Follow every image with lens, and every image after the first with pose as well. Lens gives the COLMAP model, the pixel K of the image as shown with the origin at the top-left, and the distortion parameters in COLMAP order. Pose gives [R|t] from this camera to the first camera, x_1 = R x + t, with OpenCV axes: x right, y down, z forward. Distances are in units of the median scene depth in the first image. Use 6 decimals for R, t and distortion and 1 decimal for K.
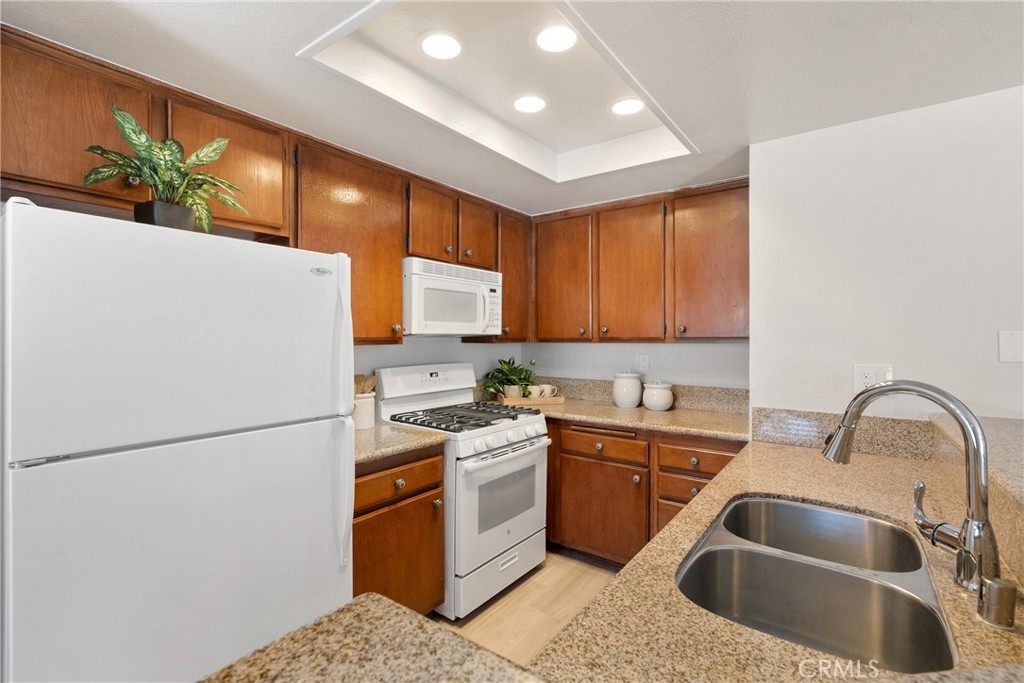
lens RADIAL K [[467.7, 0, 510.7], [0, 467.7, 333.7], [0, 0, 1]] dist [-0.006854, 0.002228]
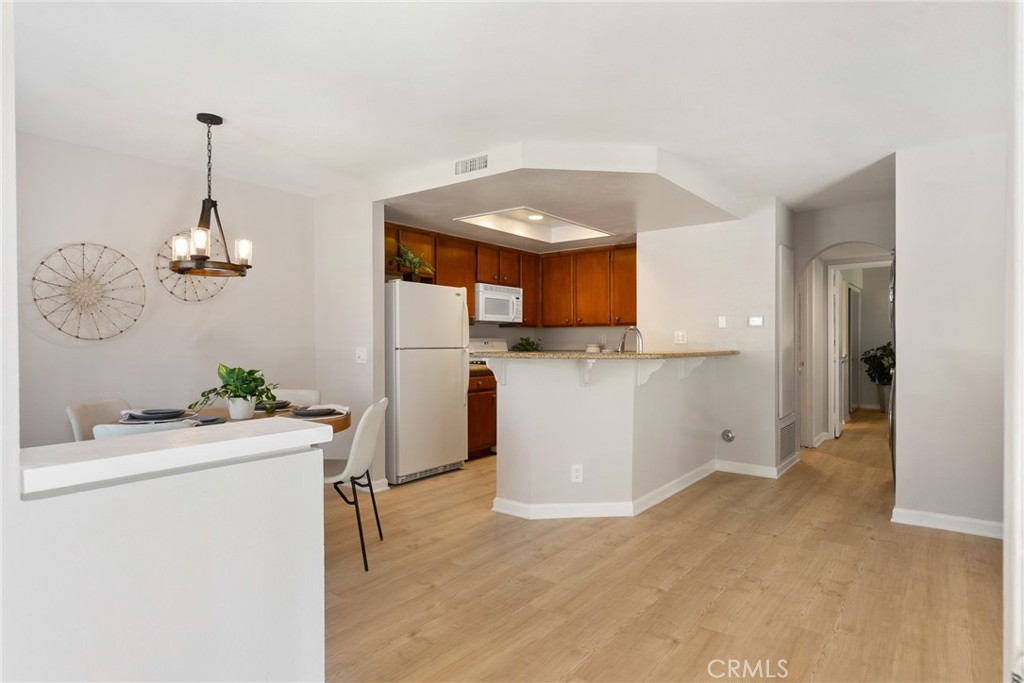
lens RADIAL K [[565.4, 0, 511.1], [0, 565.4, 344.4], [0, 0, 1]] dist [-0.005704, 0.002436]
pose [[0.999648, -0.000756, -0.026526, -0.005673], [0.001018, 0.999951, 0.009835, 0.072114], [0.026517, -0.009858, 0.999600, -1.307630]]
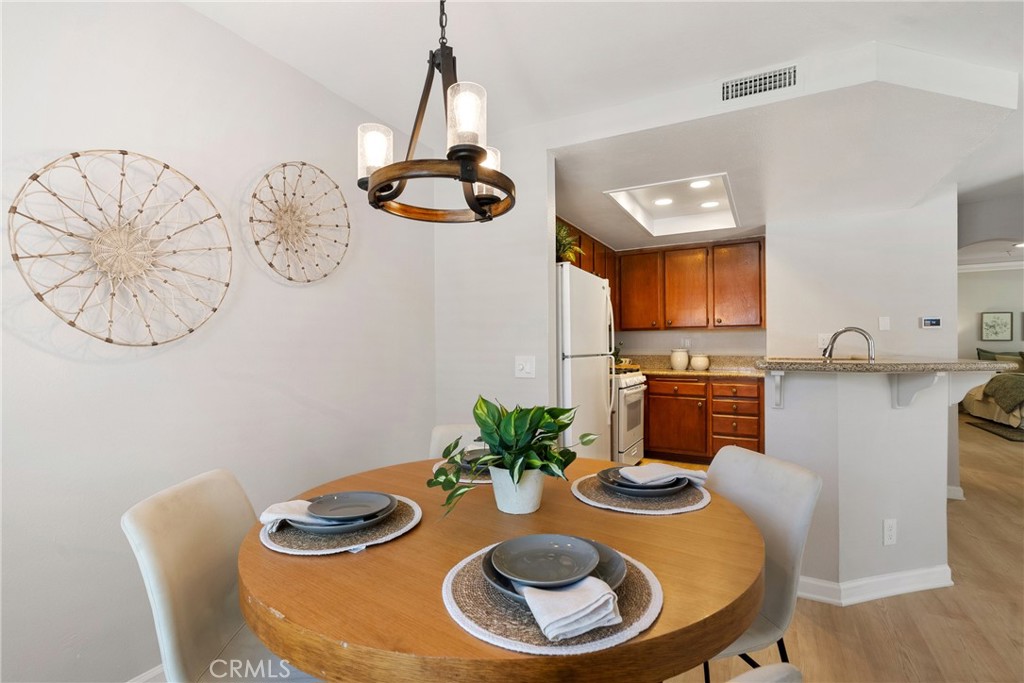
lens RADIAL K [[467.7, 0, 507.2], [0, 467.7, 345.2], [0, 0, 1]] dist [-0.006854, 0.002228]
pose [[0.991217, -0.003978, 0.132189, -0.650419], [0.003582, 0.999988, 0.003229, 0.072219], [-0.132200, -0.002727, 0.991219, -0.630065]]
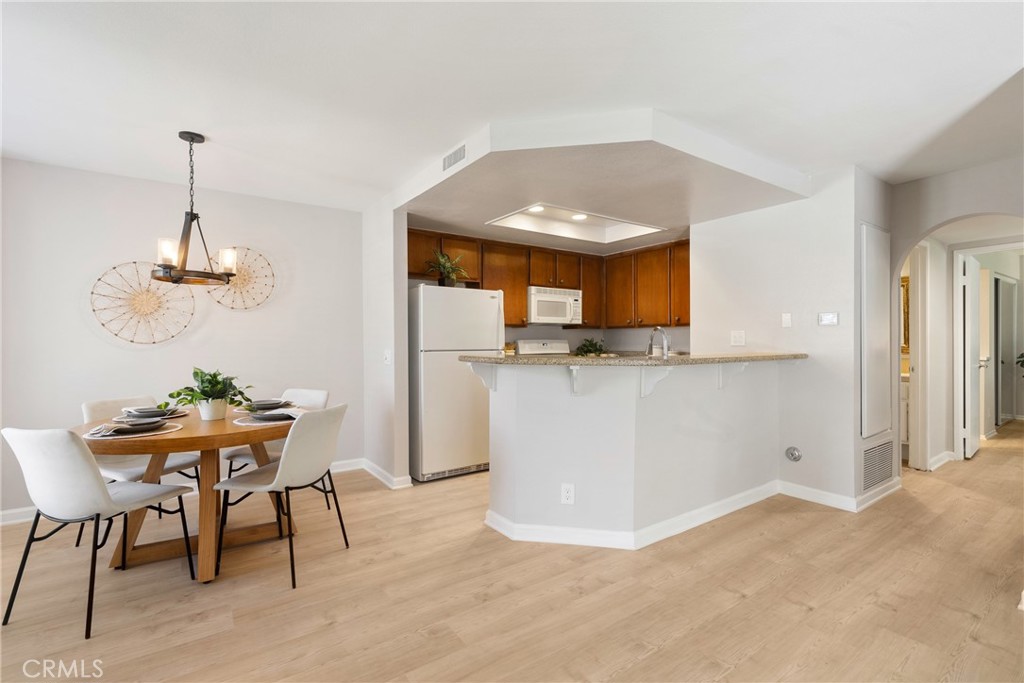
lens RADIAL K [[467.7, 0, 509.8], [0, 467.7, 344.1], [0, 0, 1]] dist [-0.006854, 0.002228]
pose [[0.947858, -0.001758, -0.318687, 0.326469], [0.005269, 0.999935, 0.010155, 0.066788], [0.318648, -0.011305, 0.947806, -0.914247]]
